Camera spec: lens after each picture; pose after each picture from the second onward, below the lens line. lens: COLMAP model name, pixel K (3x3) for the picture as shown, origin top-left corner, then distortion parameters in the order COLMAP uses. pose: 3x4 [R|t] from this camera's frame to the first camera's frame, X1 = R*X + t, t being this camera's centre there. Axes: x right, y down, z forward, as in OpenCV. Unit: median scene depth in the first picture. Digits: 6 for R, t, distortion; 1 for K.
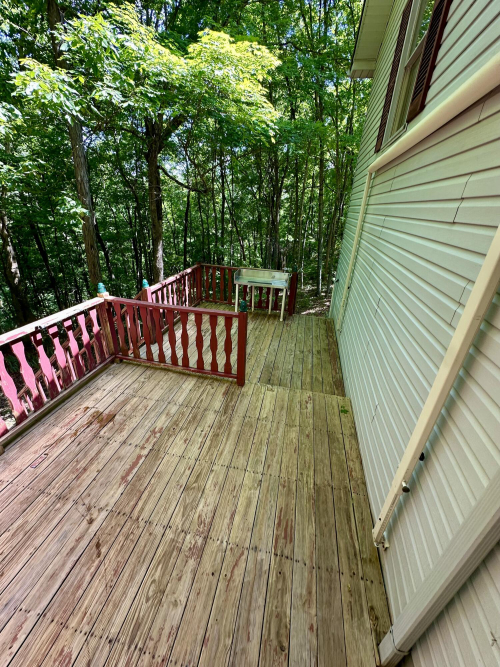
lens RADIAL K [[265.9, 0, 250.0], [0, 265.9, 333.5], [0, 0, 1]] dist [-0.001750, 0.000038]
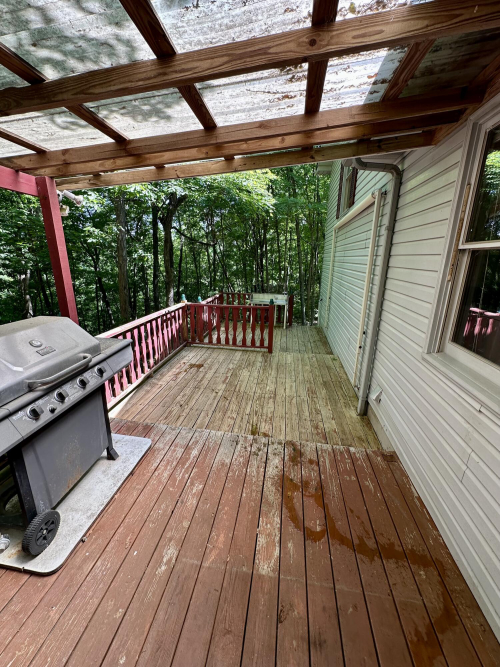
lens RADIAL K [[265.9, 0, 250.0], [0, 265.9, 333.5], [0, 0, 1]] dist [-0.001750, 0.000038]
pose [[0.997258, -0.045660, 0.058235, -0.240879], [0.054845, 0.984361, -0.167411, 0.334430], [-0.049680, 0.170146, 0.984166, -0.584895]]
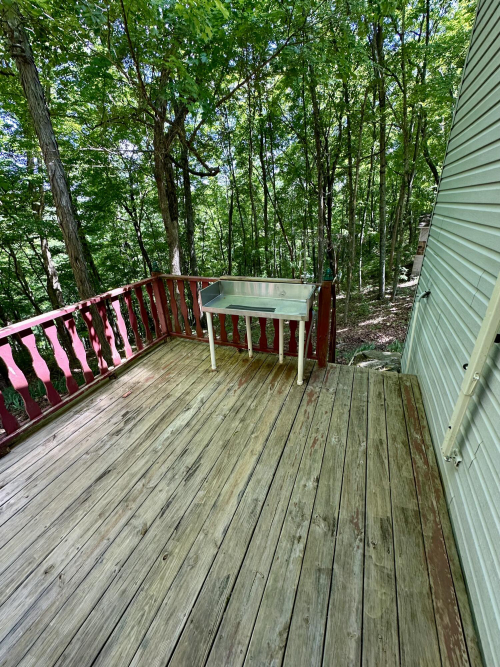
lens RADIAL K [[265.9, 0, 250.0], [0, 265.9, 333.5], [0, 0, 1]] dist [-0.001750, 0.000038]
pose [[0.978082, -0.014162, -0.207737, 0.219644], [0.012348, 0.999873, -0.010027, -0.226338], [0.207852, 0.007242, 0.978133, 0.851449]]
